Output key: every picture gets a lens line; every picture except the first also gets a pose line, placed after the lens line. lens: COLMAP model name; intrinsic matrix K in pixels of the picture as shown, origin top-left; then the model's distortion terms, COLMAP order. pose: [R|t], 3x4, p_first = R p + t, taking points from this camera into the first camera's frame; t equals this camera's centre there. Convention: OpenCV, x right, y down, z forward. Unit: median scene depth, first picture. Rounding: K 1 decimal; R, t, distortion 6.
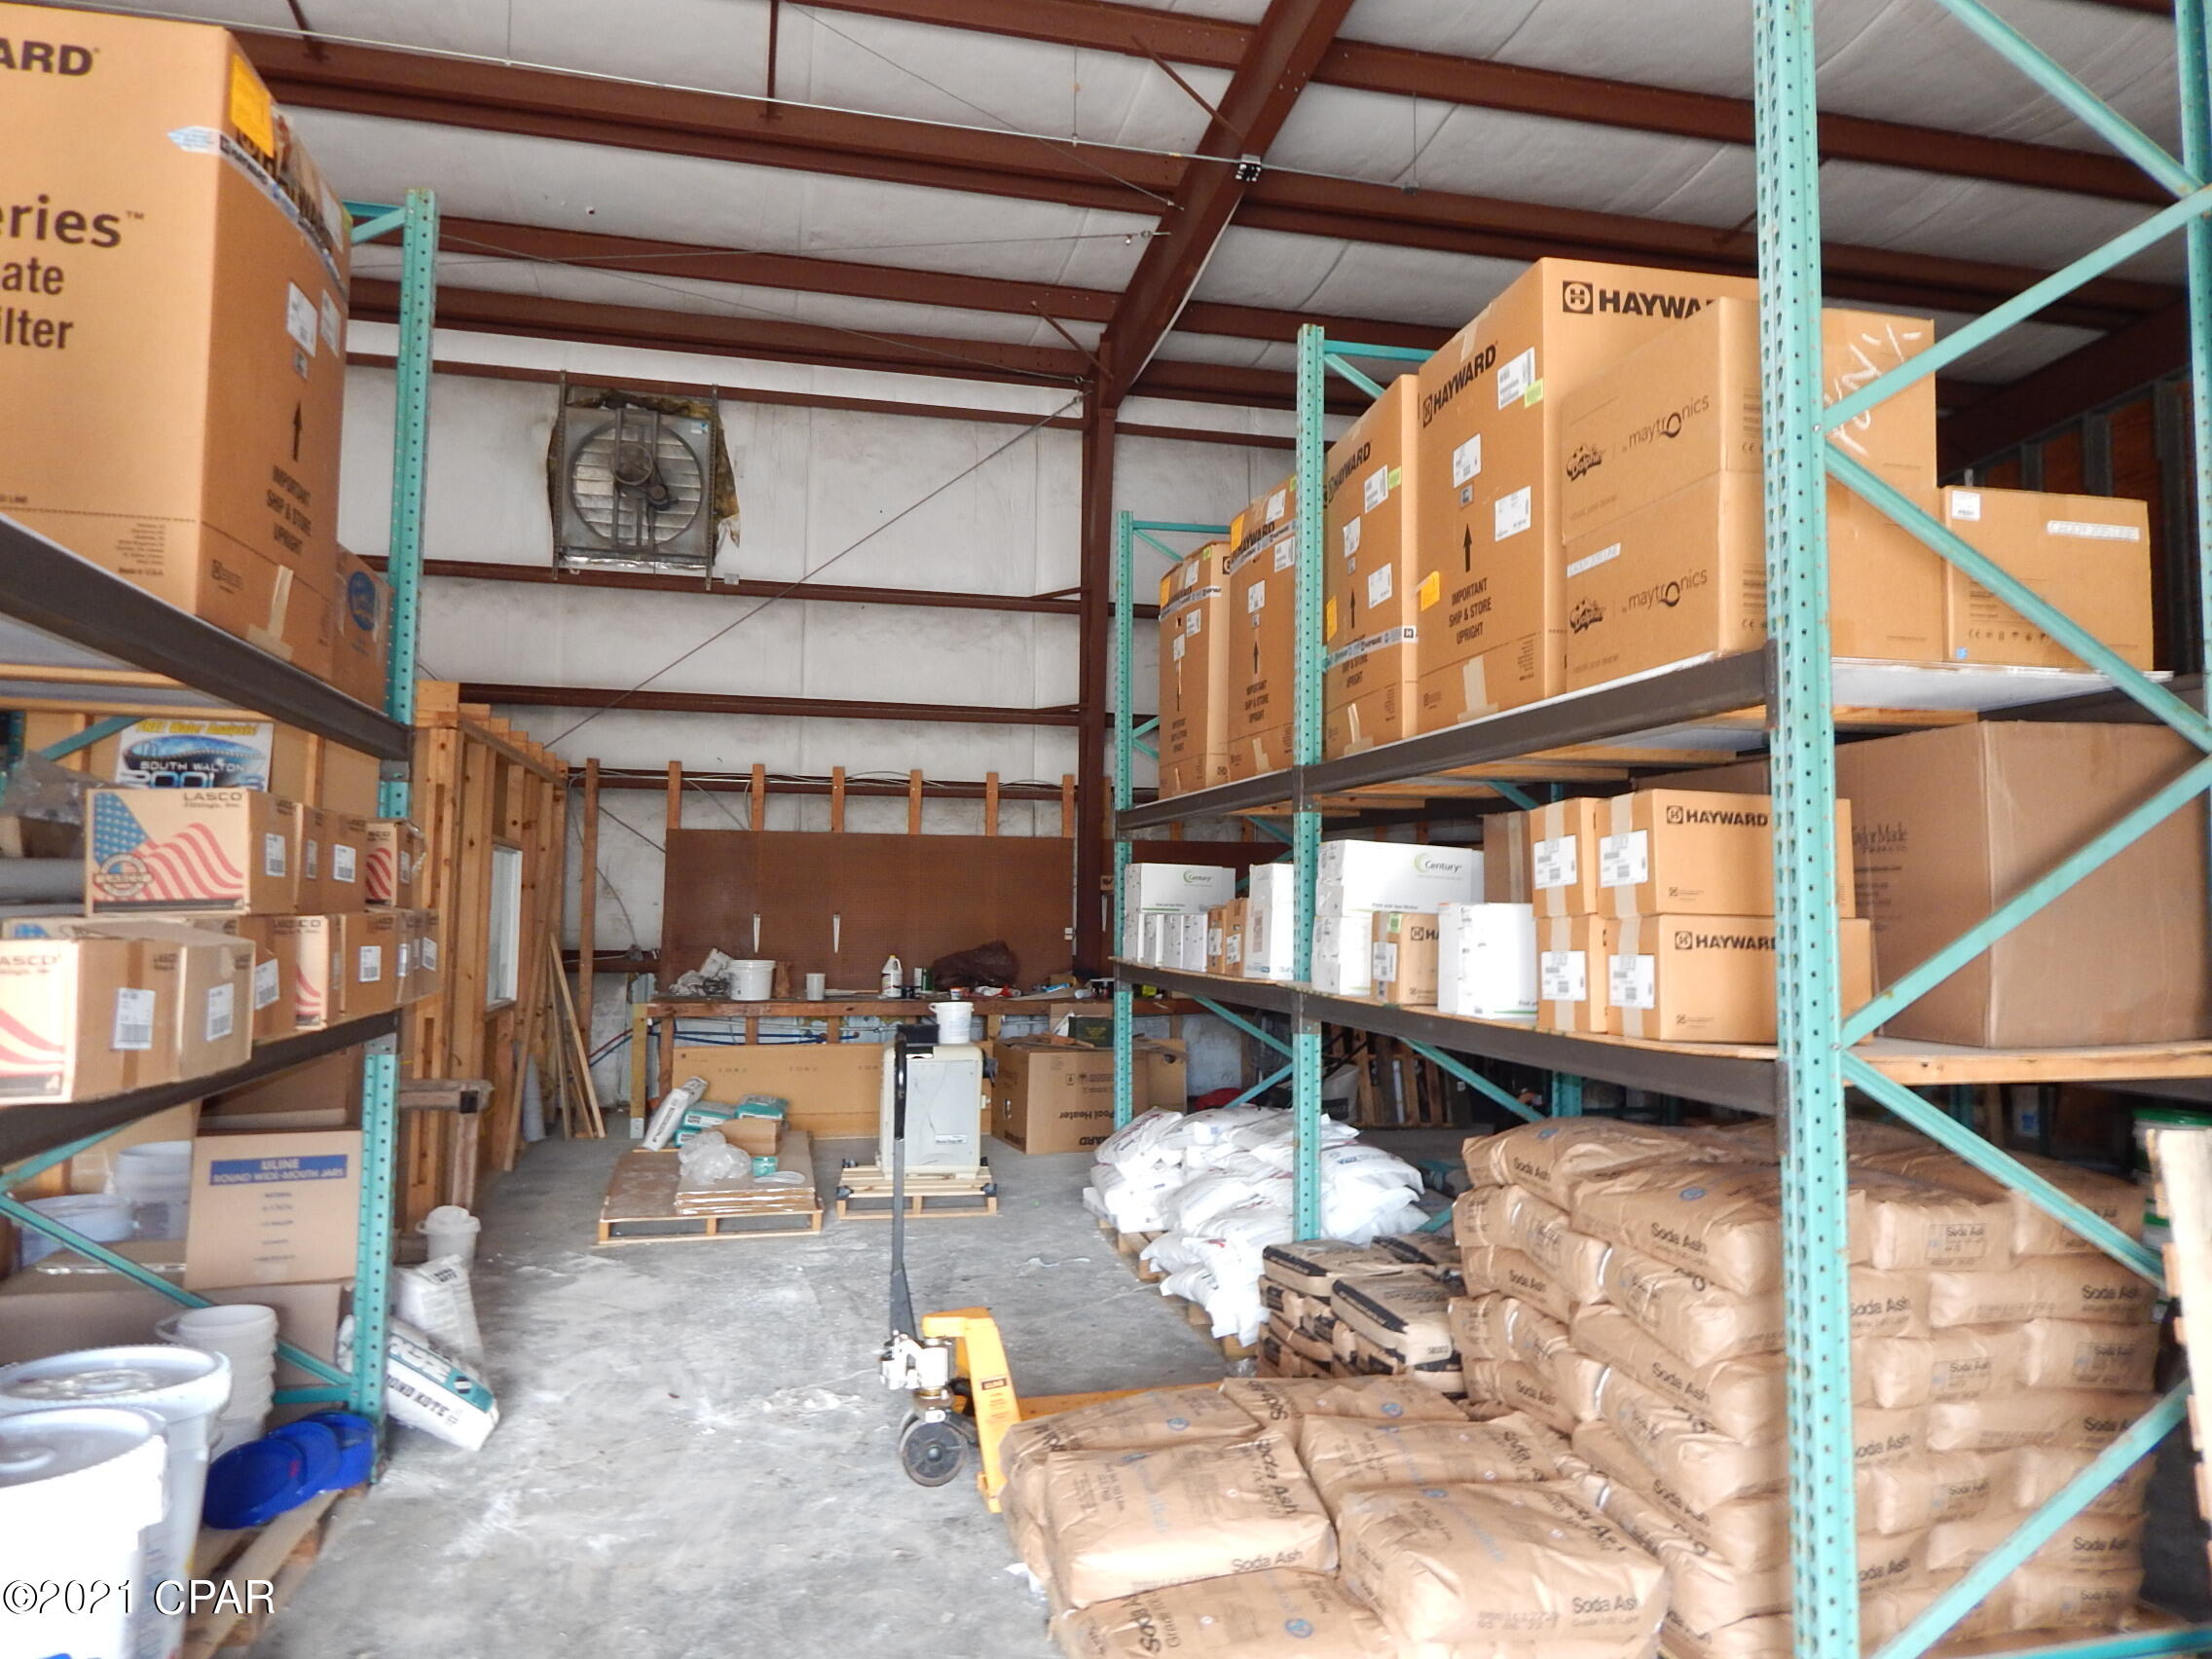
lens RADIAL K [[1465.1, 0, 1095.3], [0, 1465.1, 815.8], [0, 0, 1]] dist [0.006013, -0.011152]
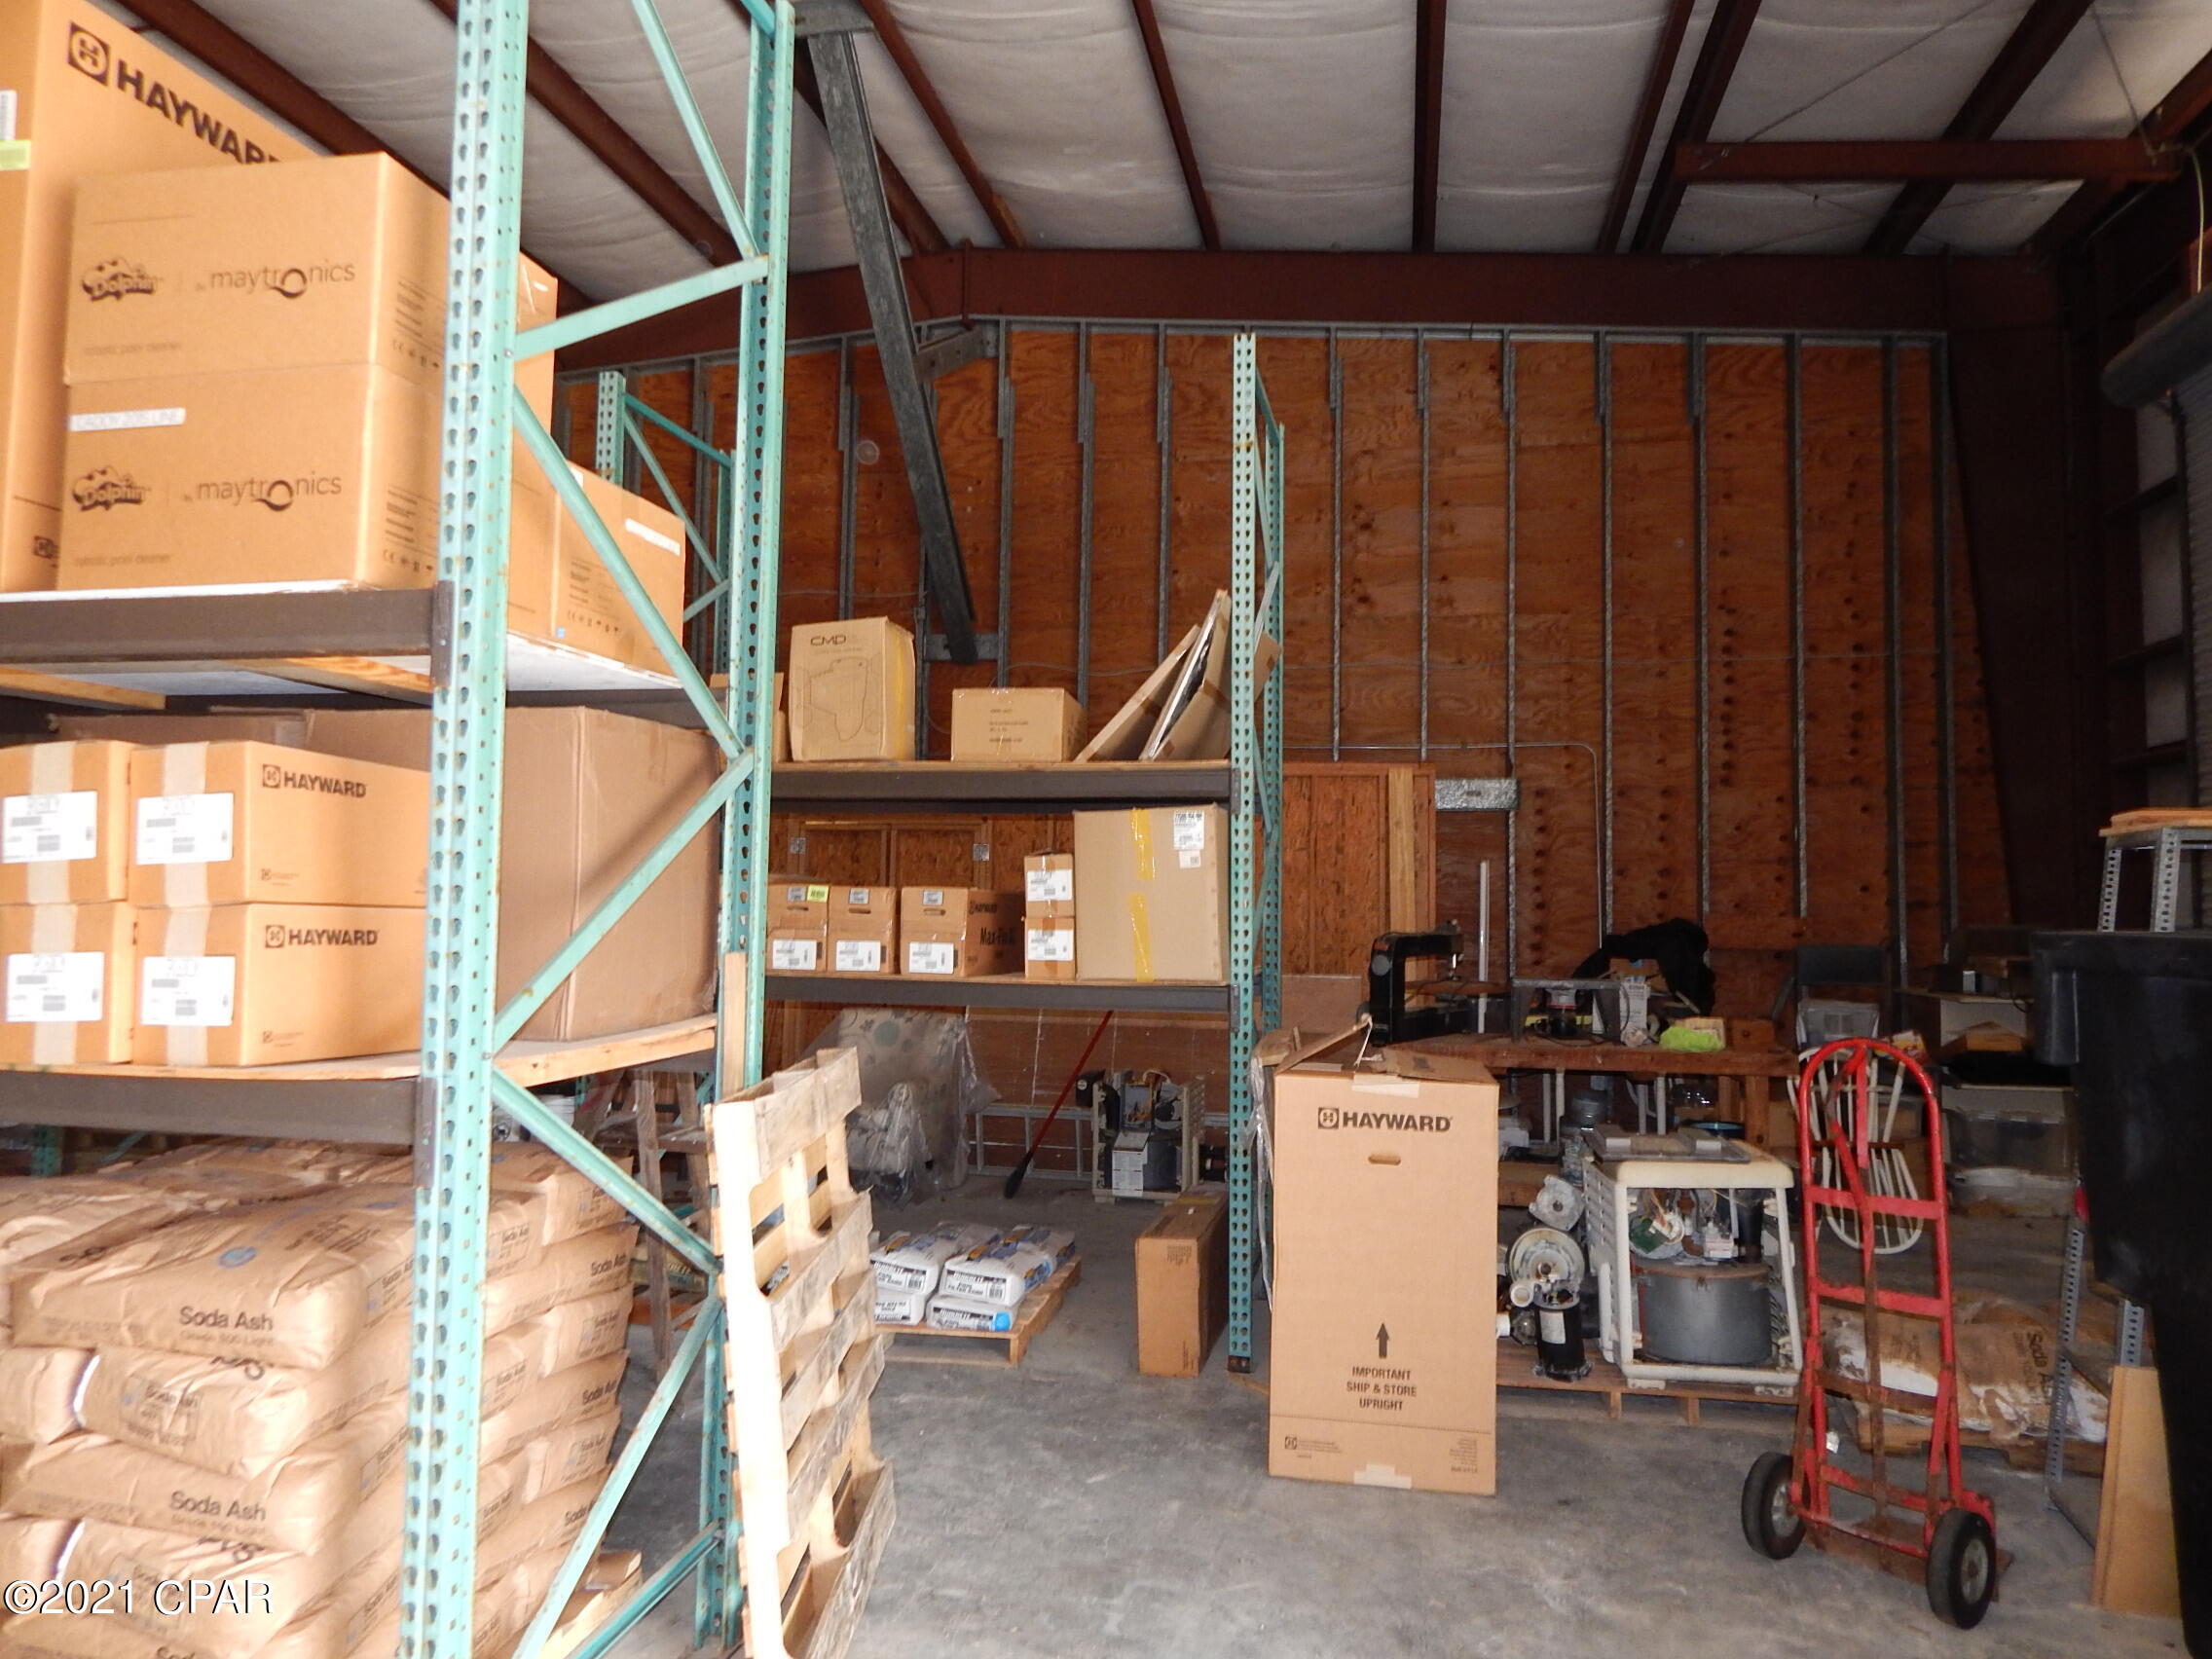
lens RADIAL K [[1465.1, 0, 1148.7], [0, 1465.1, 809.3], [0, 0, 1]] dist [0.006013, -0.011152]
pose [[0.389965, 0.057750, 0.919017, -0.137801], [-0.072894, 0.996836, -0.031709, 0.007640], [-0.917940, -0.054625, 0.392940, 0.254696]]
